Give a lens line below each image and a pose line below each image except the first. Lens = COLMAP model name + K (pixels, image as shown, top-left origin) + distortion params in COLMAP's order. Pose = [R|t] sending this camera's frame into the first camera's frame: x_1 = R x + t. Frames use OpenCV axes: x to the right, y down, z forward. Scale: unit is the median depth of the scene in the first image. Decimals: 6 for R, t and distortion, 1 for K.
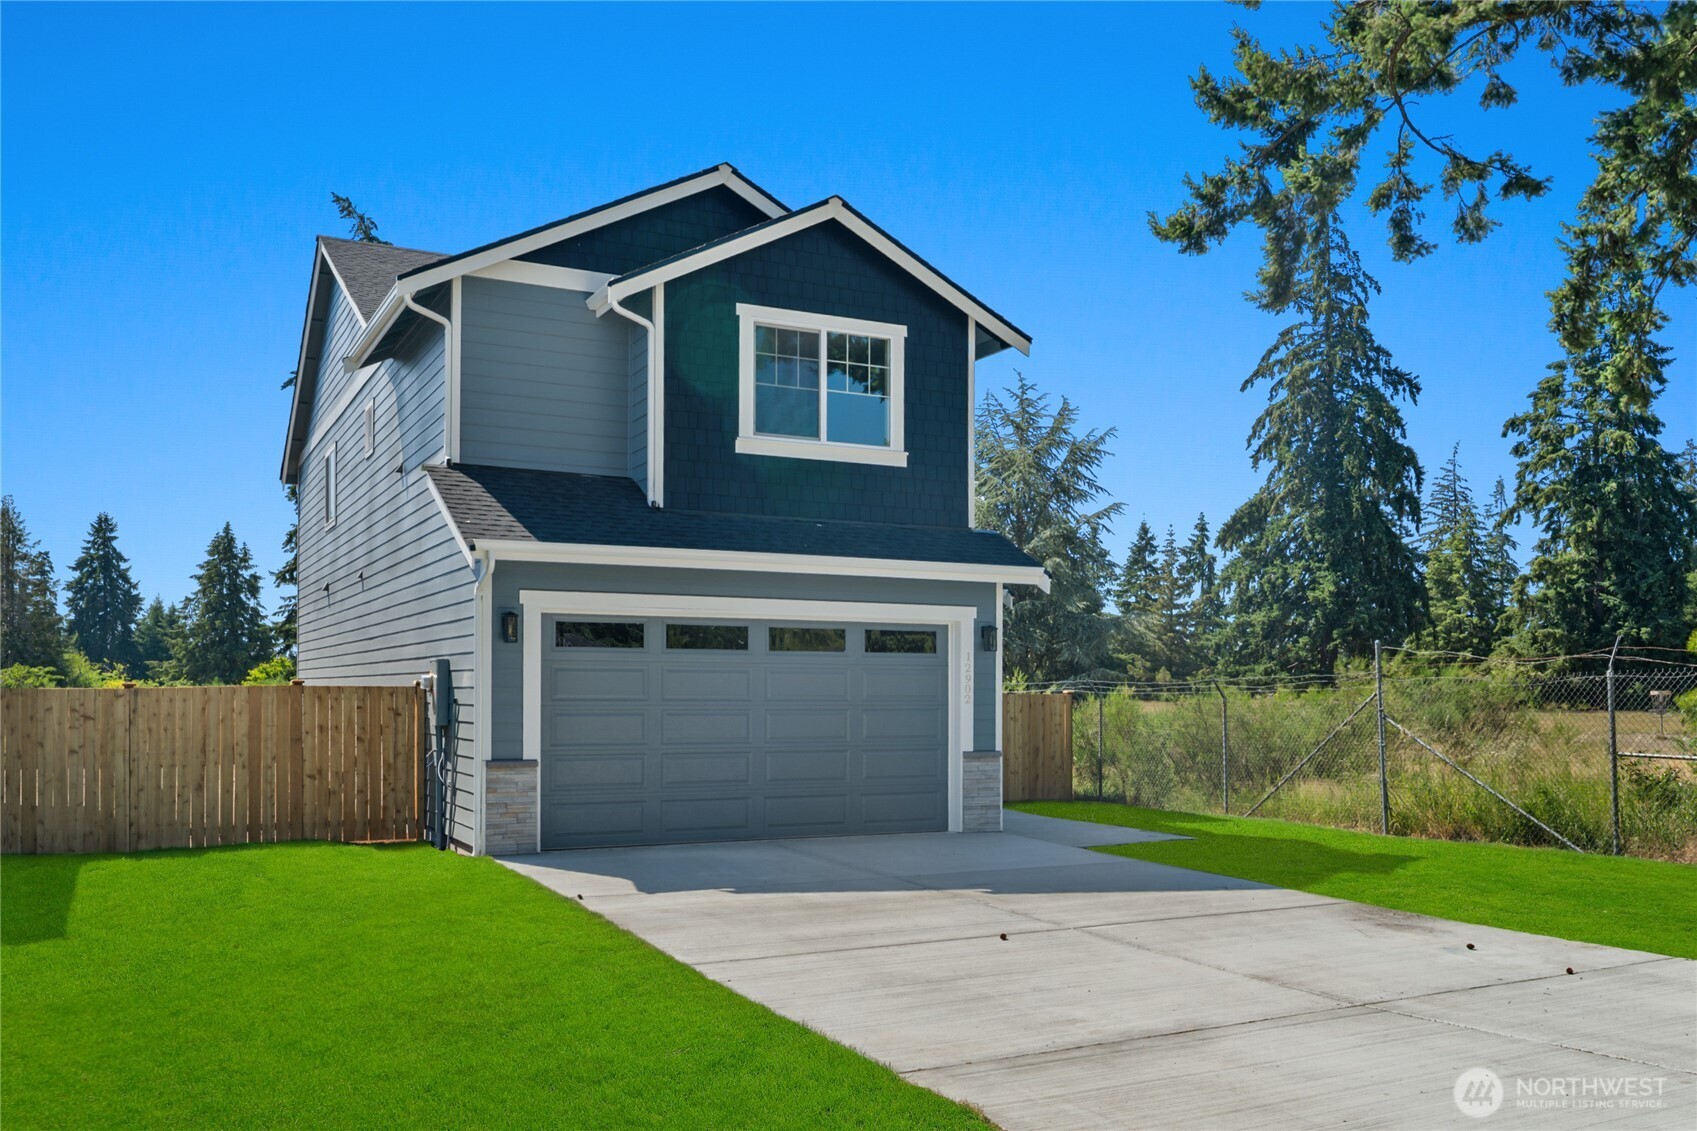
lens RADIAL K [[1442.4, 0, 886.1], [0, 1442.4, 678.2], [0, 0, 1]] dist [0.009340, 0.003842]
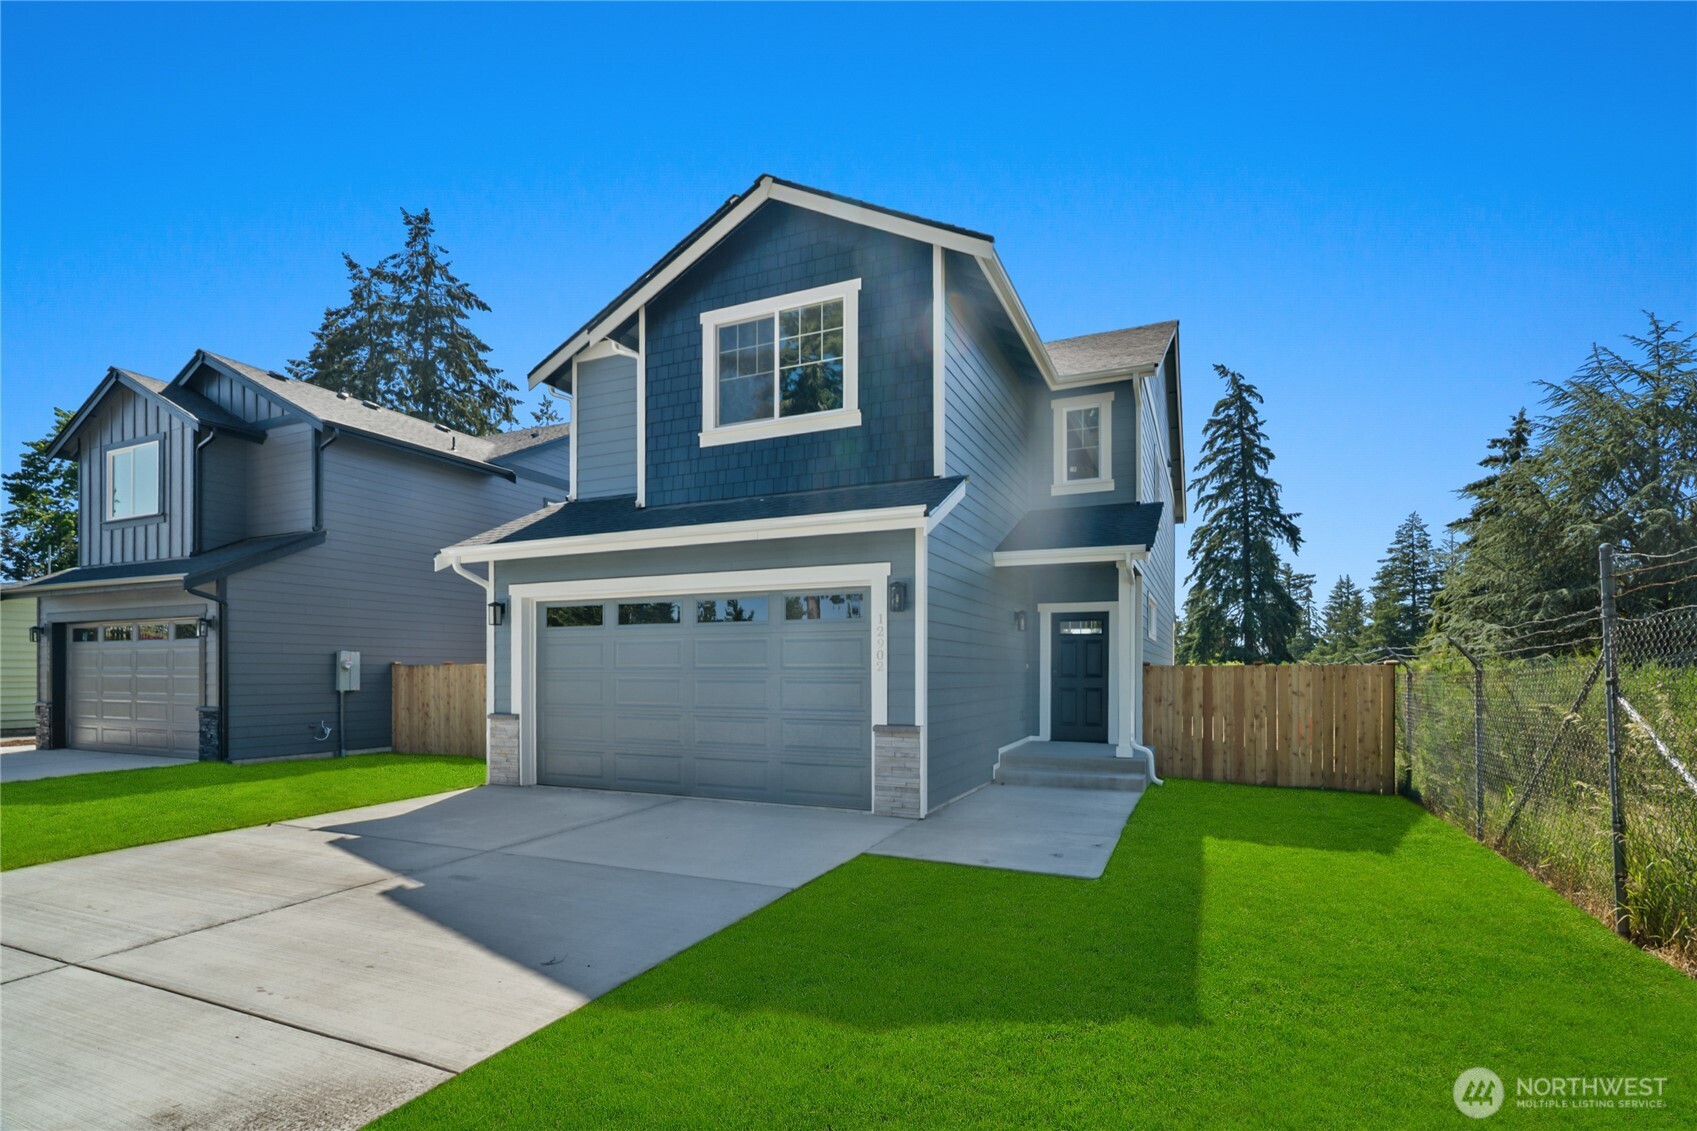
lens RADIAL K [[806.9, 0, 843.6], [0, 806.9, 671.8], [0, 0, 1]] dist [-0.000477, -0.000400]
pose [[0.608726, -0.004403, -0.793369, 0.456914], [0.008608, 0.999962, 0.001055, 0.017744], [0.793334, -0.007471, 0.608741, 0.702543]]
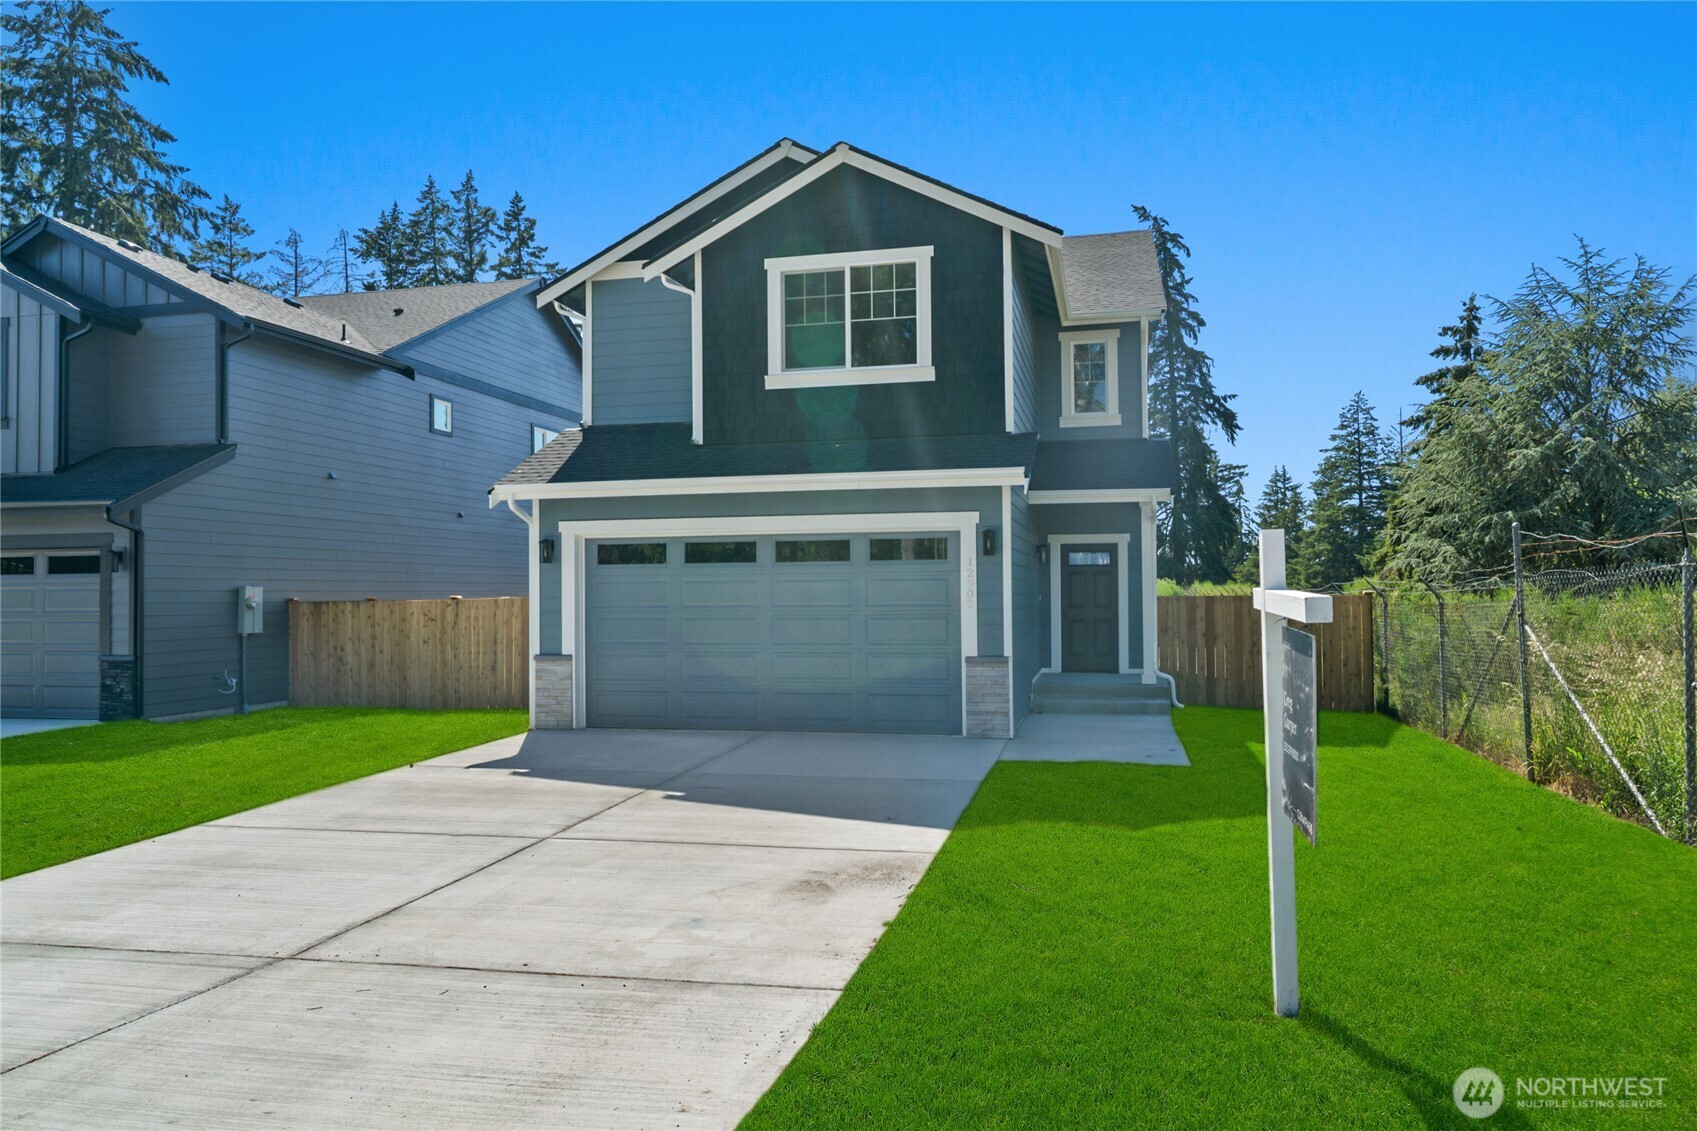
lens RADIAL K [[1158.8, 0, 848.5], [0, 1158.8, 565.5], [0, 0, 1]] dist [-0.001928, 0.001203]
pose [[0.753994, -0.026447, -0.656349, 0.541182], [0.017550, 0.999644, -0.020119, 0.002564], [0.656647, 0.003651, 0.754189, 0.350315]]
